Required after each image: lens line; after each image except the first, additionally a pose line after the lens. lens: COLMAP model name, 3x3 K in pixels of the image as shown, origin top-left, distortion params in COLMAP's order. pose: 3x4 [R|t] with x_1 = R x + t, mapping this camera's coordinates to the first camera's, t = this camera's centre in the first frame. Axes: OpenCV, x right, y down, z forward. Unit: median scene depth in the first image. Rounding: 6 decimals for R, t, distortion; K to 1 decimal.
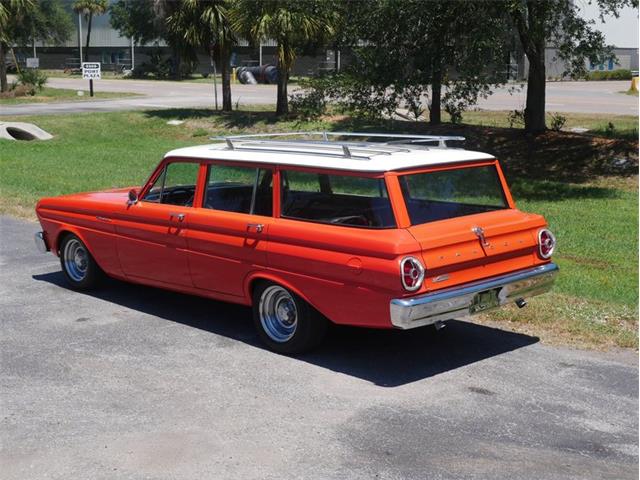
lens RADIAL K [[1002.7, 0, 320.5], [0, 1002.7, 235.1], [0, 0, 1]] dist [-0.007230, 0.000000]
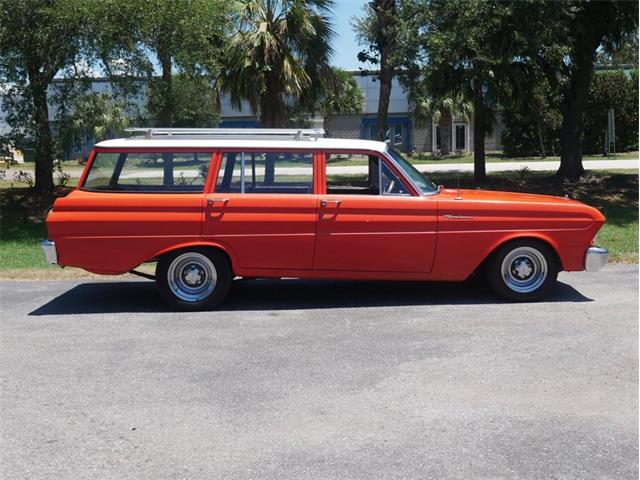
lens RADIAL K [[829.6, 0, 316.1], [0, 829.6, 242.3], [0, 0, 1]] dist [-0.015946, 0.000000]
pose [[0.718946, -0.105860, 0.686957, -0.879030], [0.145269, 0.989392, 0.000431, 0.022189], [-0.679716, 0.099484, 0.726698, 0.406202]]
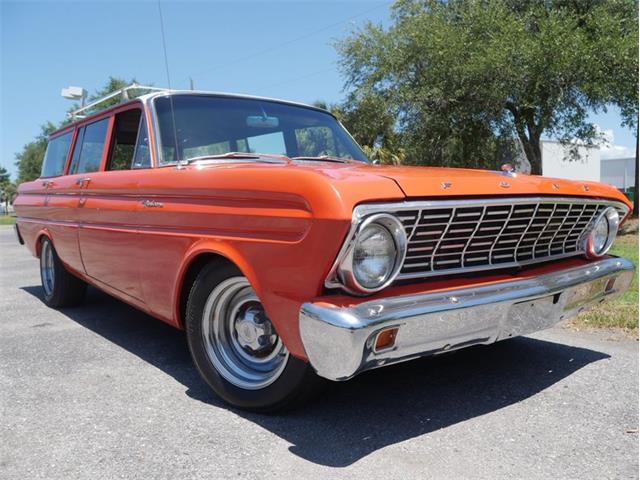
lens RADIAL K [[552.4, 0, 324.6], [0, 552.4, 241.8], [0, 0, 1]] dist [-0.021873, -0.004246]
pose [[0.991382, -0.018707, -0.129659, 0.044045], [0.005471, 0.994801, -0.101693, 0.073435], [0.130887, 0.100107, 0.986330, 0.687933]]
